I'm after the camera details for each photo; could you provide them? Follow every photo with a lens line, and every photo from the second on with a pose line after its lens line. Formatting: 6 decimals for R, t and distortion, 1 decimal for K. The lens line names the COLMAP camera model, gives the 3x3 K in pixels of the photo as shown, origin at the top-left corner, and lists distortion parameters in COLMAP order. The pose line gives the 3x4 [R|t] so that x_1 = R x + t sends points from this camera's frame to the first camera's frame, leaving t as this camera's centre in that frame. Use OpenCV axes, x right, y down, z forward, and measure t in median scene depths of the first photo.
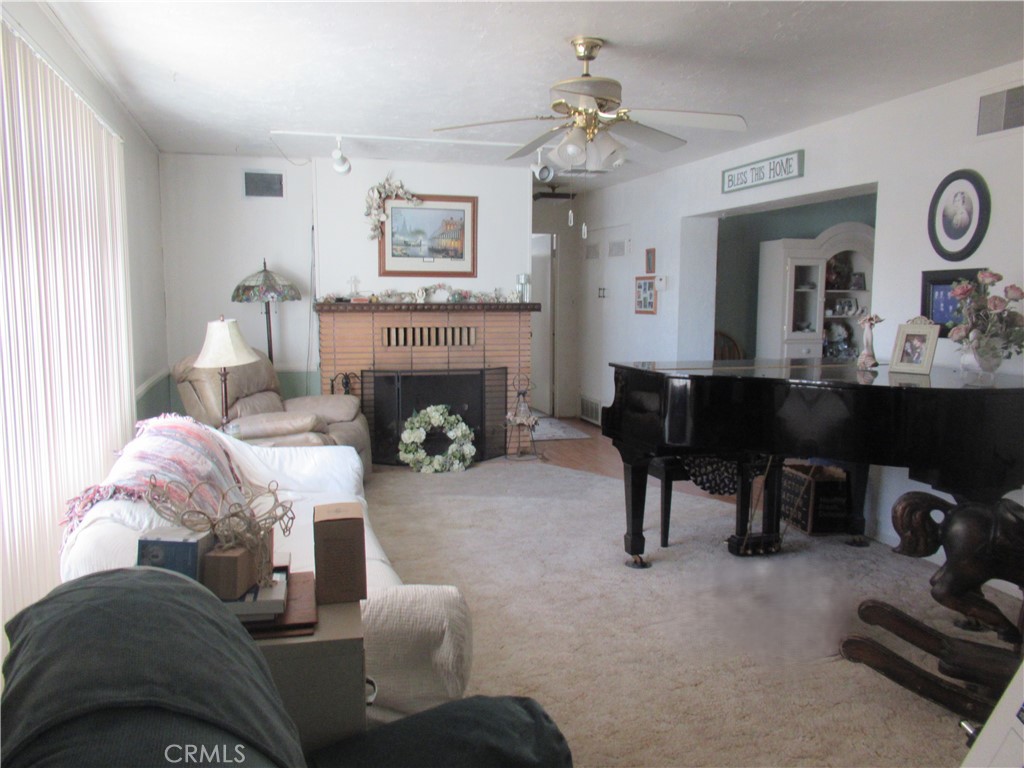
lens RADIAL K [[831.4, 0, 508.8], [0, 831.4, 385.6], [0, 0, 1]] dist [0.017736, 0.000345]
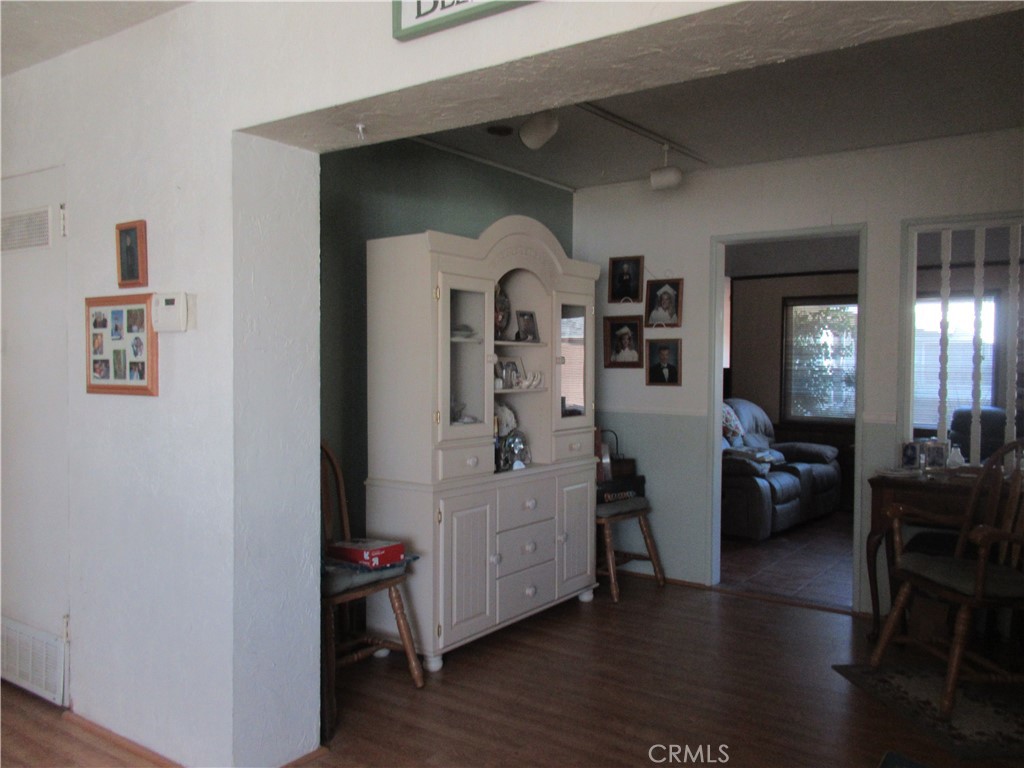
lens RADIAL K [[831.4, 0, 512.0], [0, 831.4, 388.4], [0, 0, 1]] dist [0.017736, 0.000345]
pose [[0.784855, -0.018876, 0.619392, 0.075960], [0.065792, 0.996425, -0.053001, -0.062913], [-0.616177, 0.082349, 0.783290, 0.654626]]
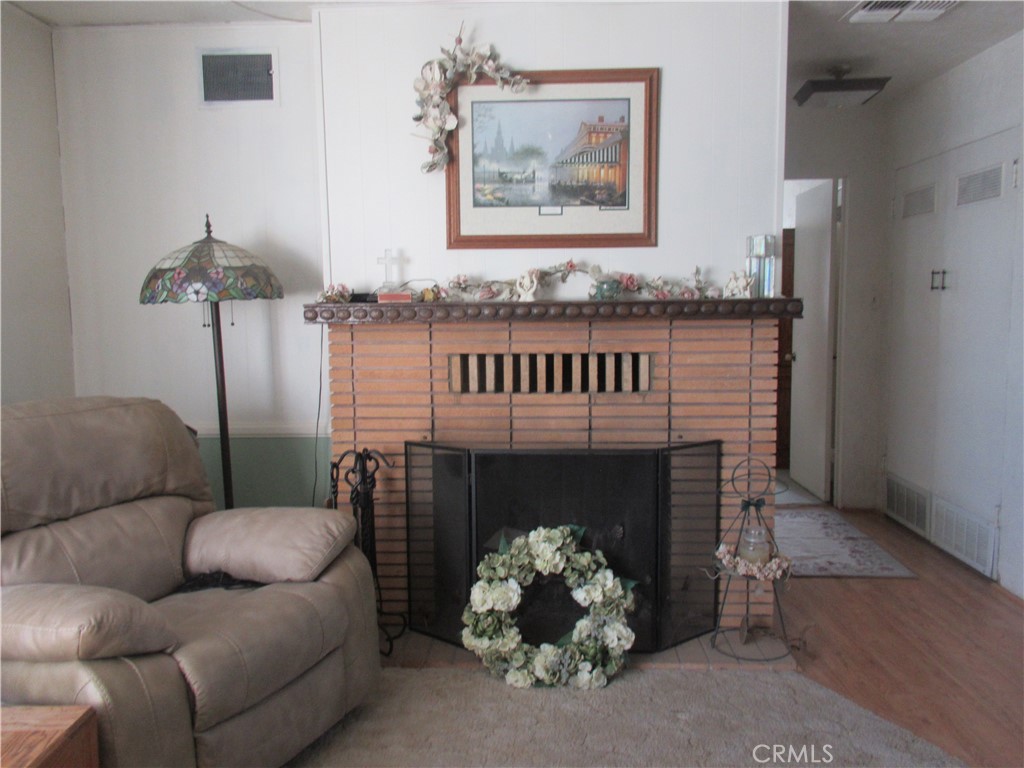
lens RADIAL K [[831.4, 0, 511.4], [0, 831.4, 386.3], [0, 0, 1]] dist [0.017736, 0.000345]
pose [[0.949461, 0.017504, -0.313396, 0.032072], [-0.020731, 0.999761, -0.006967, -0.047806], [0.313199, 0.013112, 0.949597, 0.545994]]
